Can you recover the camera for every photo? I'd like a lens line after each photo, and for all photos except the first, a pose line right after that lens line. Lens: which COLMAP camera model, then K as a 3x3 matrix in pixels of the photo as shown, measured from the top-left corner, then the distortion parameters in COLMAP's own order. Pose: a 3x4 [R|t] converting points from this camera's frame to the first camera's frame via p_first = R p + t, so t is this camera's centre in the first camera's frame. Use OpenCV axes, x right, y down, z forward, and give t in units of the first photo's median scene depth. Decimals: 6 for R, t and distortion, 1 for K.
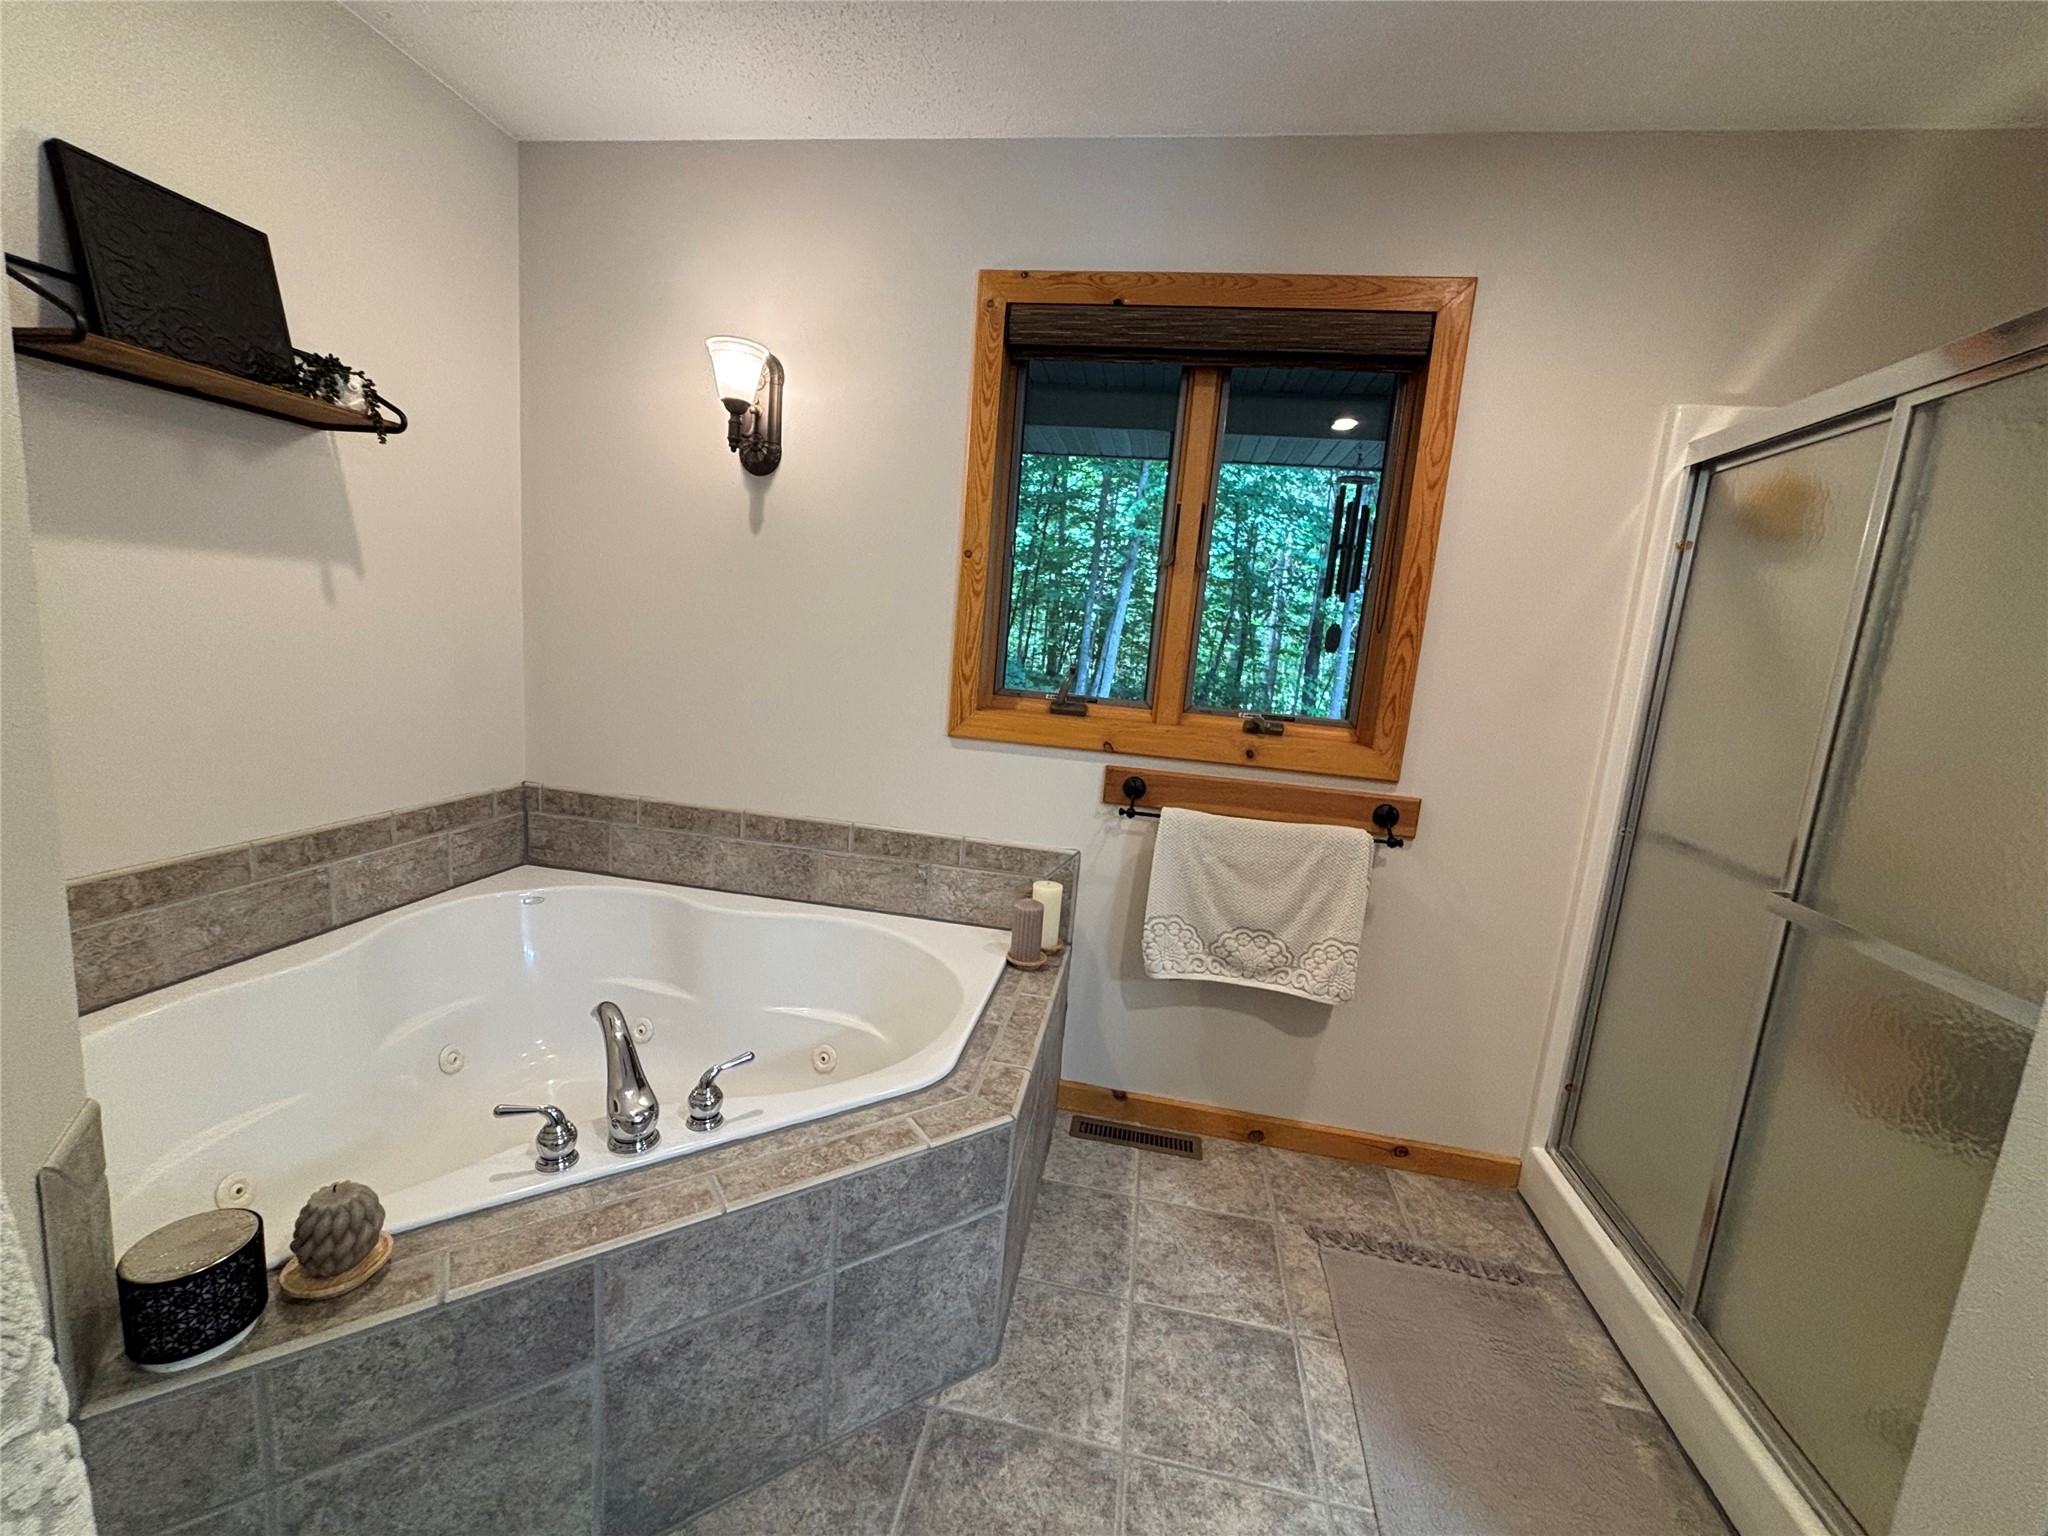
lens RADIAL K [[834.2, 0, 1025.9], [0, 834.2, 766.3], [0, 0, 1]] dist [0.016822, -0.001686]
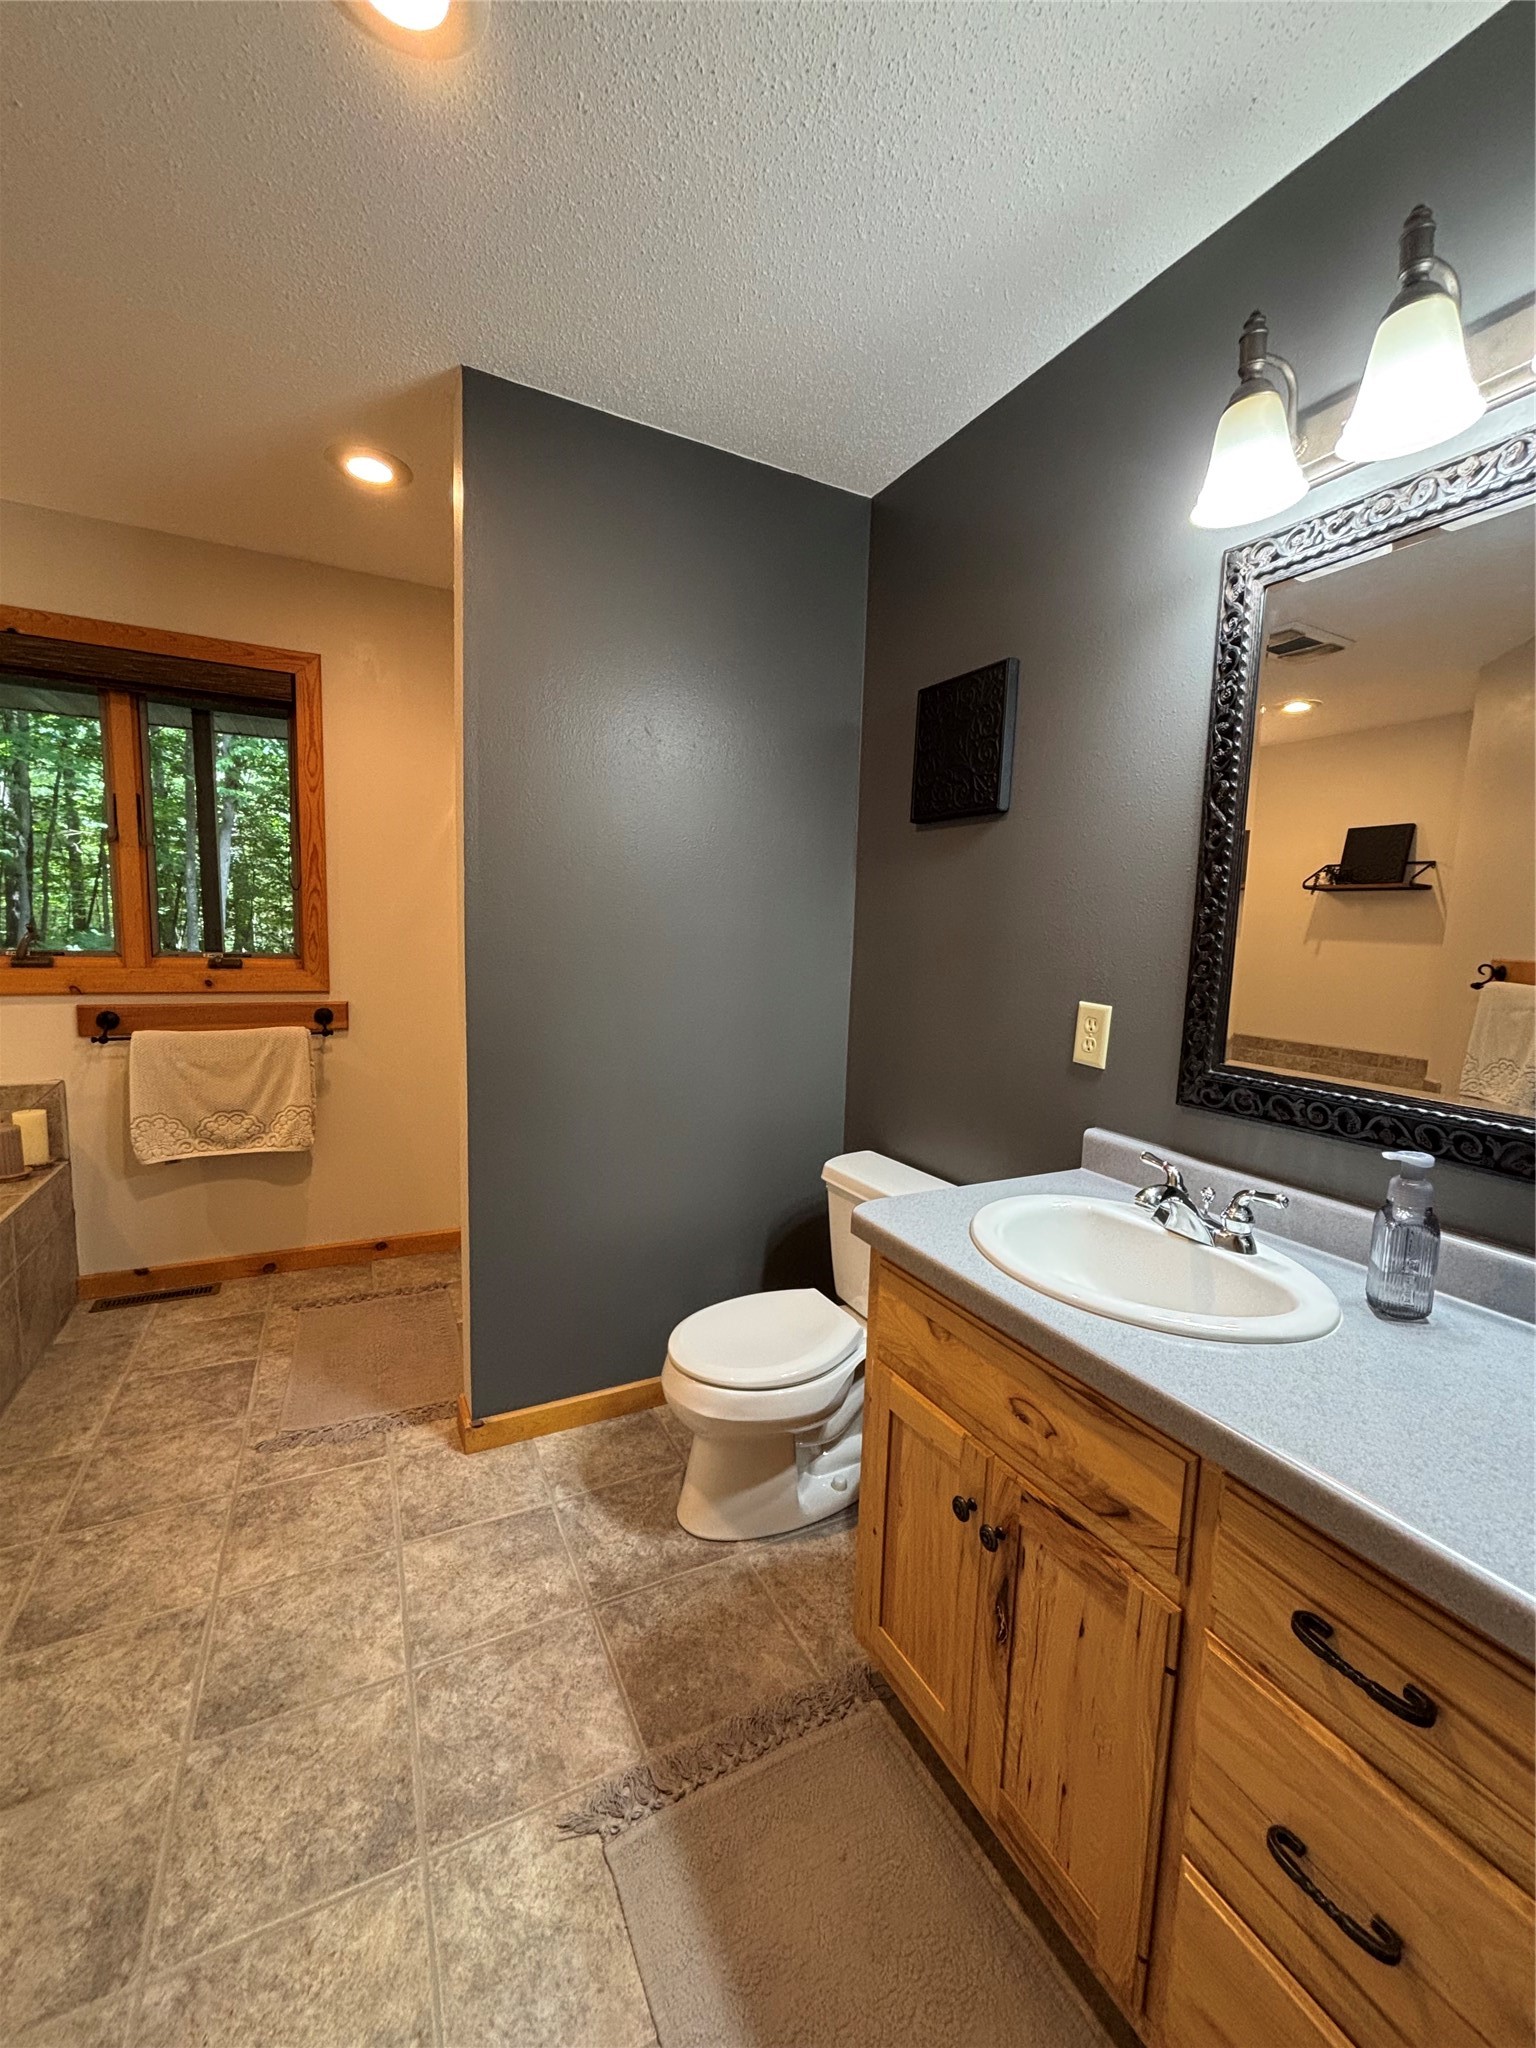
lens RADIAL K [[834.2, 0, 760.1], [0, 834.2, 1025.6], [0, 0, 1]] dist [0.016822, -0.001686]
pose [[0.809611, -0.128076, 0.572824, 0.207155], [0.128393, 0.990913, 0.040089, 0.113283], [-0.572753, 0.041090, 0.818698, -0.614441]]
